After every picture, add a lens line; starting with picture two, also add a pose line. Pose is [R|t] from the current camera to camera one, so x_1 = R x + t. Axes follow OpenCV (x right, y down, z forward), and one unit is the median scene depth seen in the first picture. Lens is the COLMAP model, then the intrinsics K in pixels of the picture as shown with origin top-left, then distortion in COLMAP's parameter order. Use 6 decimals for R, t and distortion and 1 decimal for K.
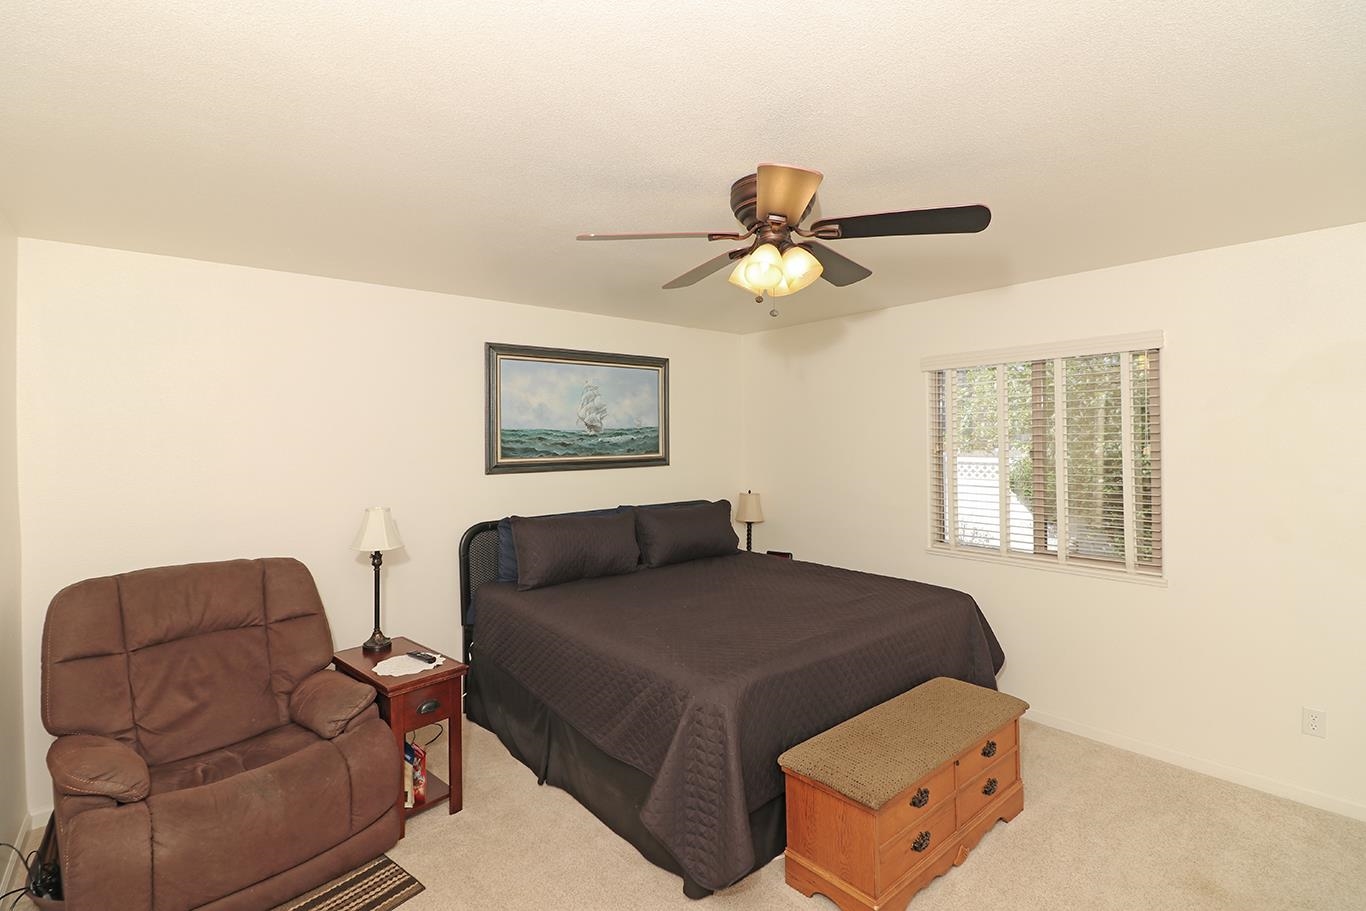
lens RADIAL K [[626.6, 0, 684.9], [0, 626.6, 444.1], [0, 0, 1]] dist [0.000078, -0.011908]
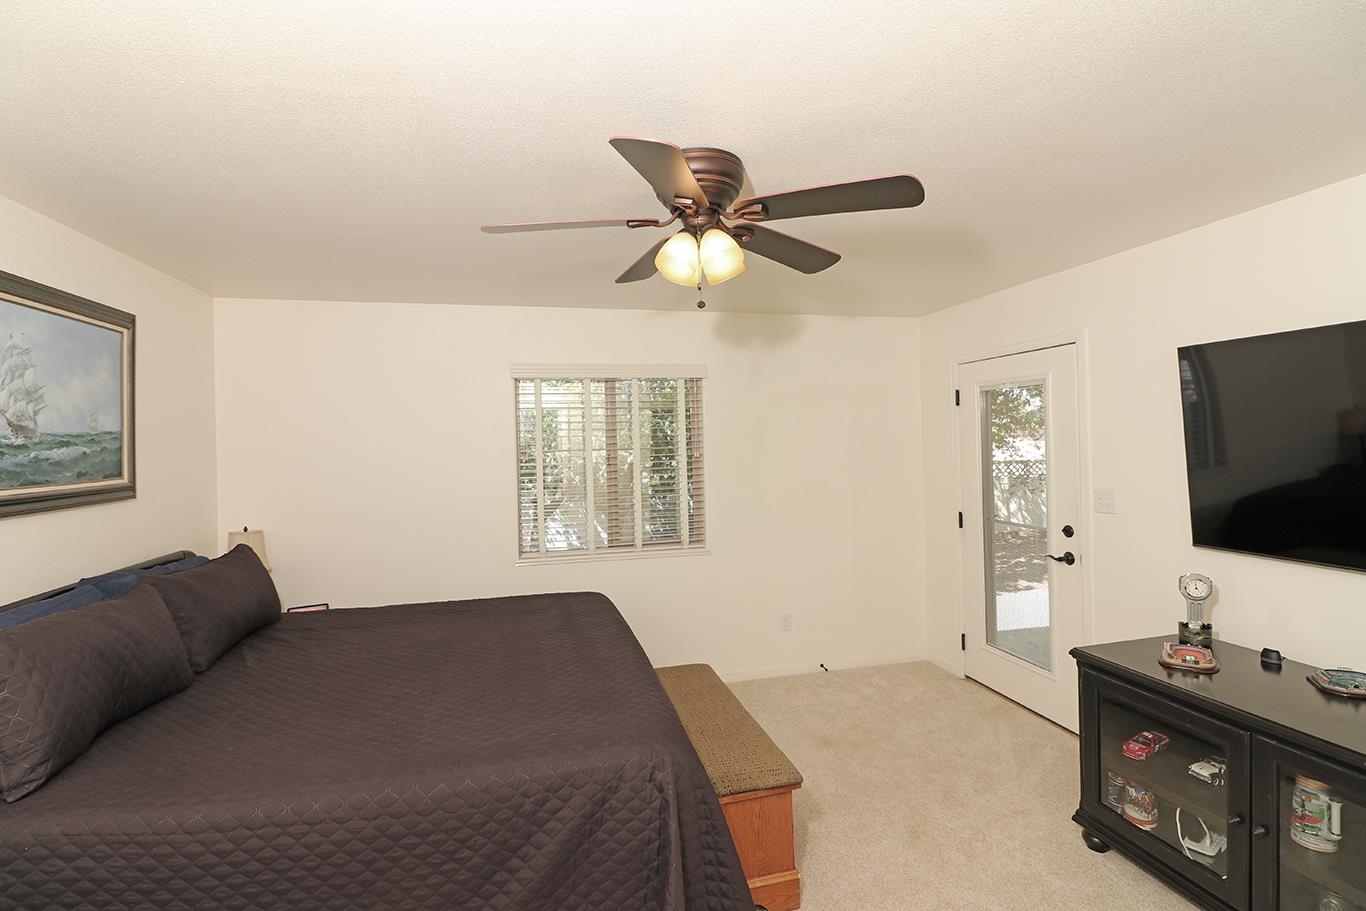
lens RADIAL K [[626.6, 0, 683.4], [0, 626.6, 445.0], [0, 0, 1]] dist [0.000078, -0.011908]
pose [[0.450287, -0.002569, 0.892880, -0.355301], [0.023422, 0.999686, -0.008935, 0.001857], [-0.892577, 0.024936, 0.450206, 0.319728]]
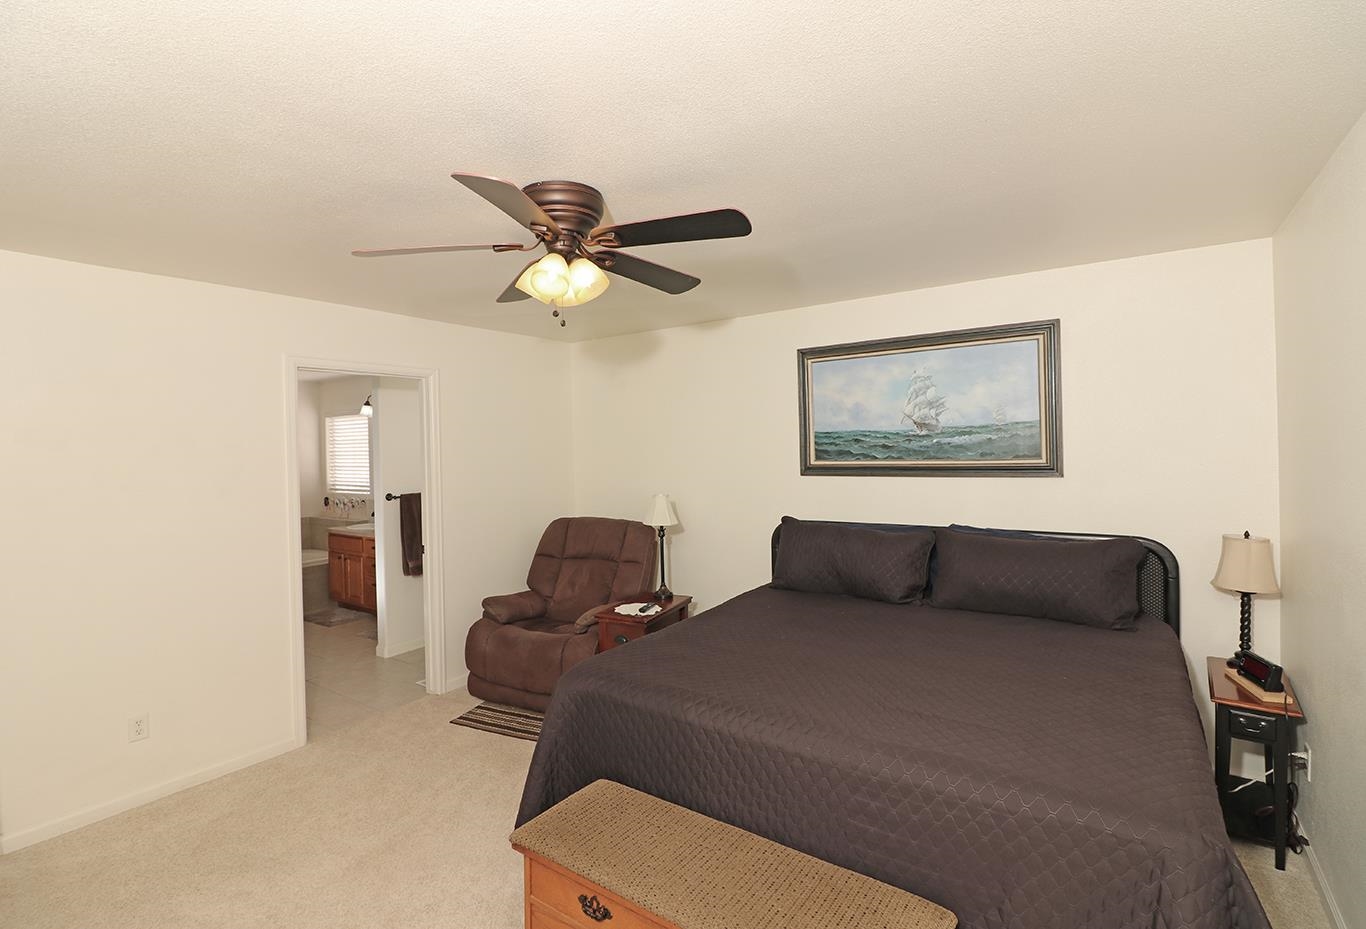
lens RADIAL K [[655.8, 0, 683.6], [0, 655.8, 457.2], [0, 0, 1]] dist [-0.014245, -0.000435]
pose [[0.251057, 0.022241, -0.967717, 0.628908], [0.010726, 0.999611, 0.025757, -0.011200], [0.967913, -0.016846, 0.250721, 0.483595]]
